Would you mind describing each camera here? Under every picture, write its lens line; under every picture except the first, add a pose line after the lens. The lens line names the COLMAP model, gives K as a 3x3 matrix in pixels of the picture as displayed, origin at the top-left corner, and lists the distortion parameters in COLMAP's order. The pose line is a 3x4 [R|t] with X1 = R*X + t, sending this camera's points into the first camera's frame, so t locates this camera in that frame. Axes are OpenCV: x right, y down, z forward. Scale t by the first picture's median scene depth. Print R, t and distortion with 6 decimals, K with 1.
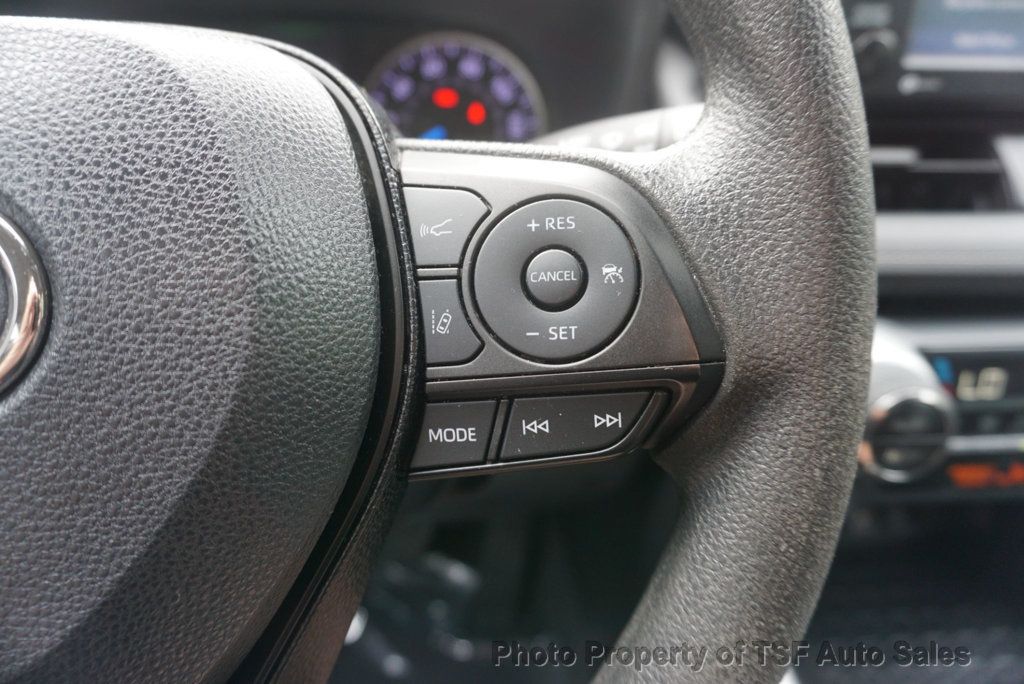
lens RADIAL K [[694.6, 0, 502.8], [0, 694.6, 321.8], [0, 0, 1]] dist [-0.005839, -0.003019]
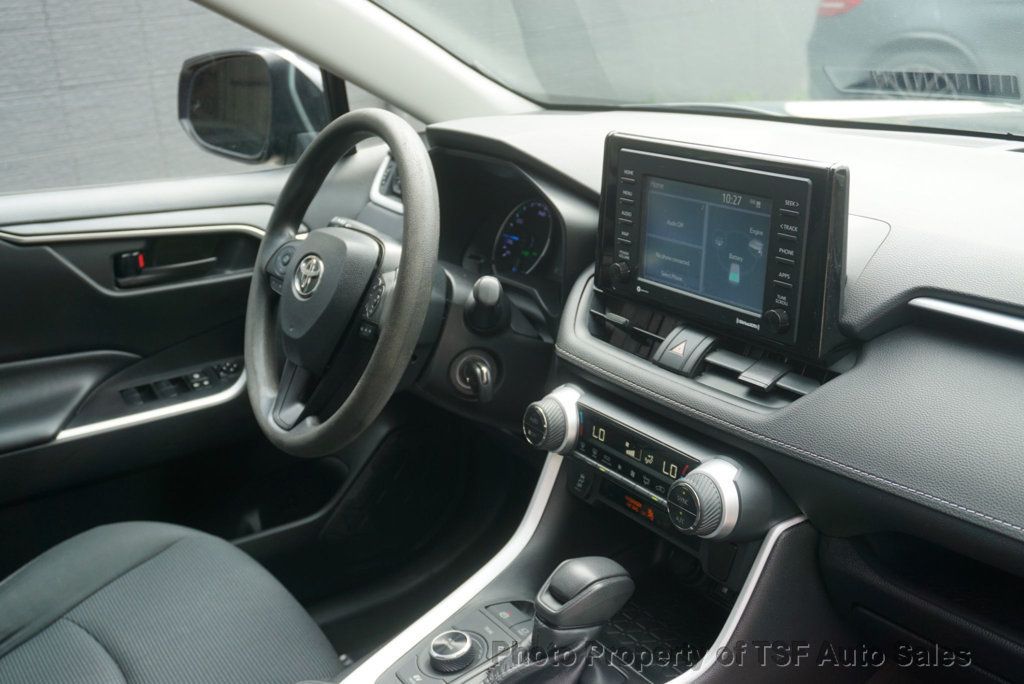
lens RADIAL K [[1104.7, 0, 511.9], [0, 1104.7, 335.6], [0, 0, 1]] dist [-0.012599, 0.000000]
pose [[0.472528, 0.234558, -0.849529, 6.082333], [-0.341706, 0.937291, 0.068725, -0.589216], [0.812376, 0.257815, 0.523046, -1.845962]]
